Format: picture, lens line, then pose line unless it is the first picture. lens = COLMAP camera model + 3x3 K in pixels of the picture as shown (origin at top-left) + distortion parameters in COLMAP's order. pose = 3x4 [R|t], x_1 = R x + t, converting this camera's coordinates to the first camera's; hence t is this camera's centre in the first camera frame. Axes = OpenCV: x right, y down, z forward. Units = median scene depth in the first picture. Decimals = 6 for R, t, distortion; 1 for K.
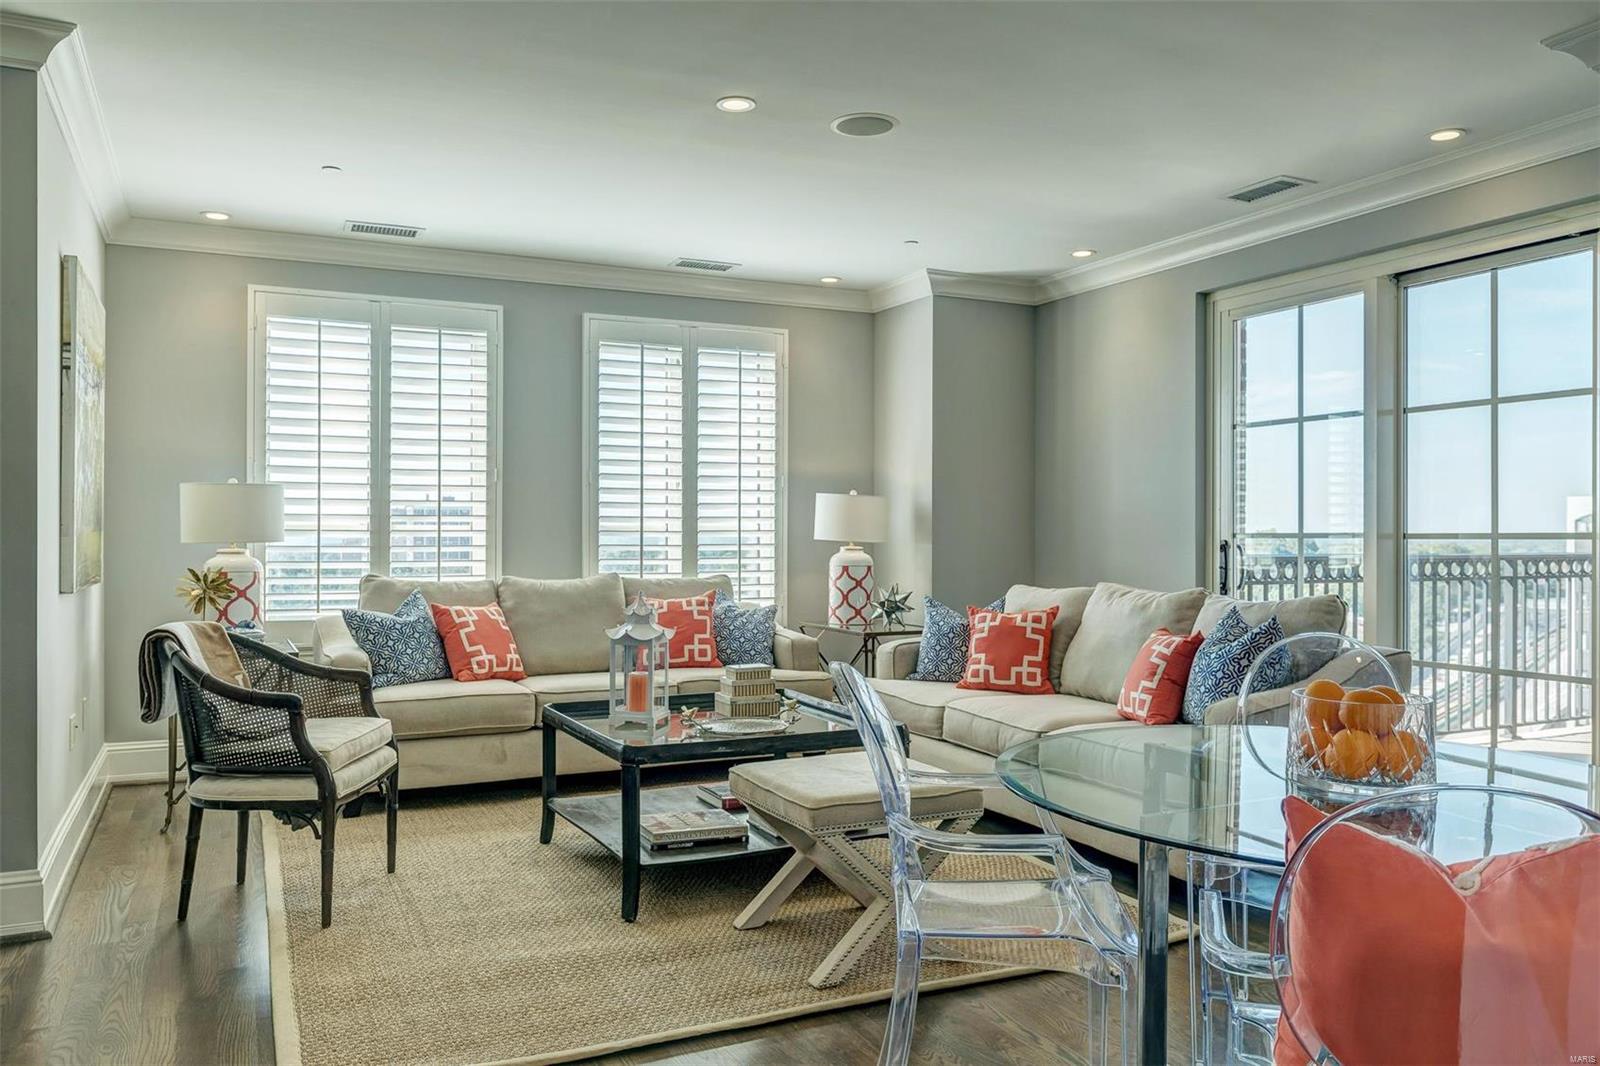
lens RADIAL K [[1140.0, 0, 763.1], [0, 1140.0, 547.0], [0, 0, 1]] dist [-0.022359, 0.006641]
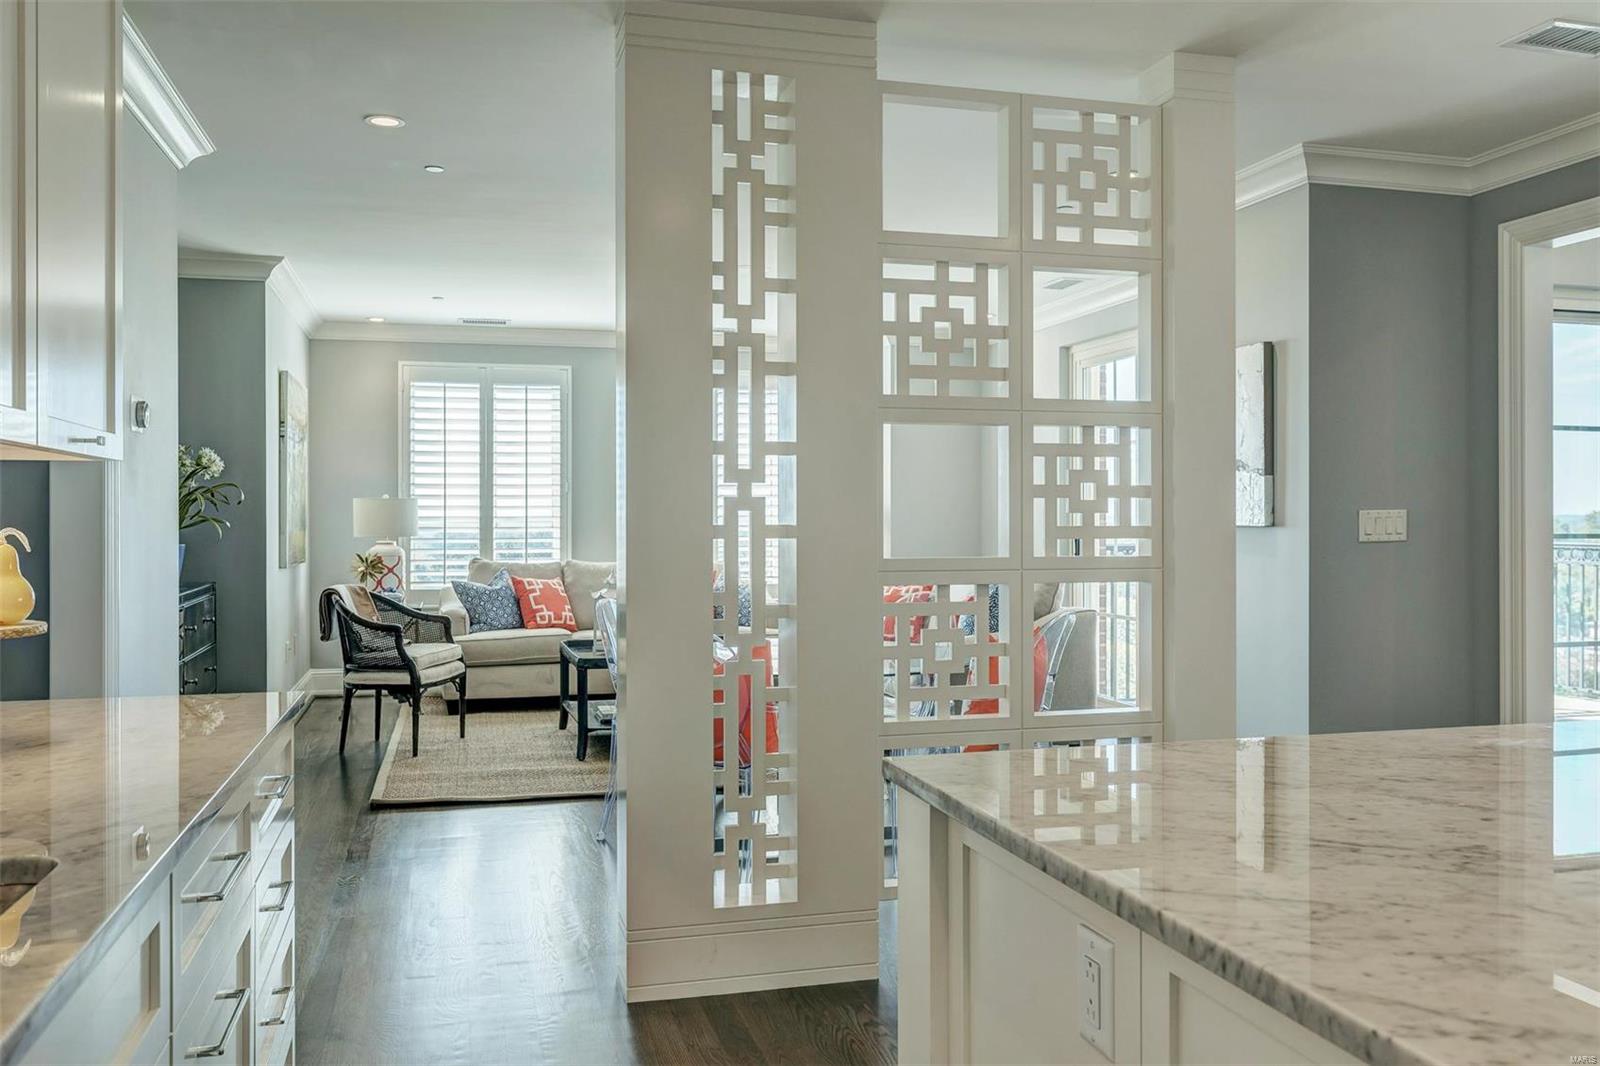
lens RADIAL K [[1264.6, 0, 801.0], [0, 1264.6, 526.5], [0, 0, 1]] dist [-0.038103, -0.005220]
pose [[0.984300, -0.003436, -0.176472, 0.387459], [0.003293, 0.999994, -0.001106, -0.014116], [0.176474, 0.000508, 0.984305, -0.577109]]
